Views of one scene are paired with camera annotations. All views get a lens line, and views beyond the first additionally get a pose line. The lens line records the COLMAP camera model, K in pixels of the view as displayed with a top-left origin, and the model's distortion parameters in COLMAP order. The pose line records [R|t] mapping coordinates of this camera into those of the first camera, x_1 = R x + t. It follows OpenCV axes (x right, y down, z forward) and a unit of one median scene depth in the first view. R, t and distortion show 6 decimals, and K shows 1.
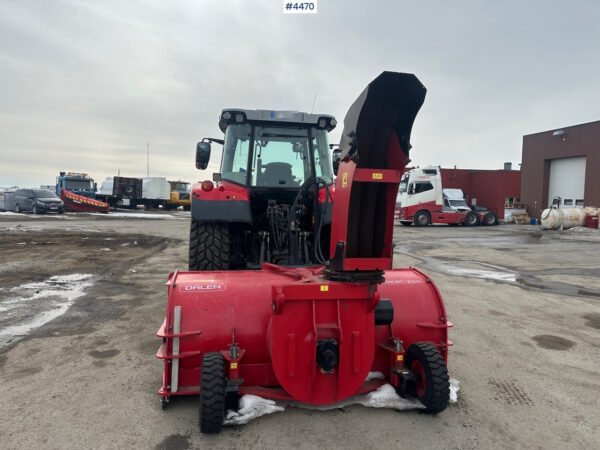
lens RADIAL K [[420.1, 0, 299.1], [0, 420.1, 219.4], [0, 0, 1]] dist [0.049401, -0.055114]
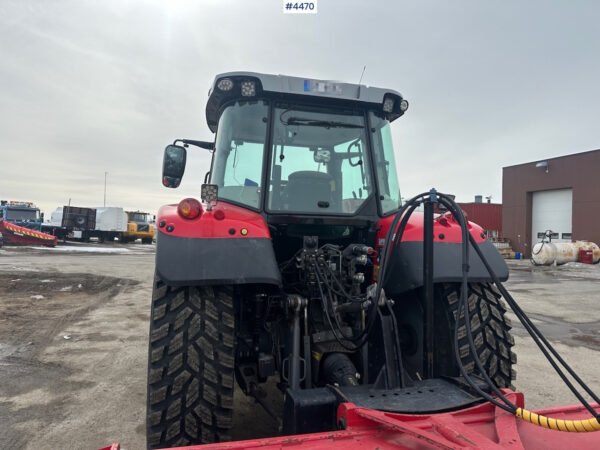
lens RADIAL K [[420.1, 0, 294.4], [0, 420.1, 223.6], [0, 0, 1]] dist [0.049401, -0.055114]
pose [[0.996979, 0.004311, 0.077551, -0.093904], [0.000827, 0.997813, -0.066101, -0.020562], [-0.077666, 0.065966, 0.994795, 0.347788]]
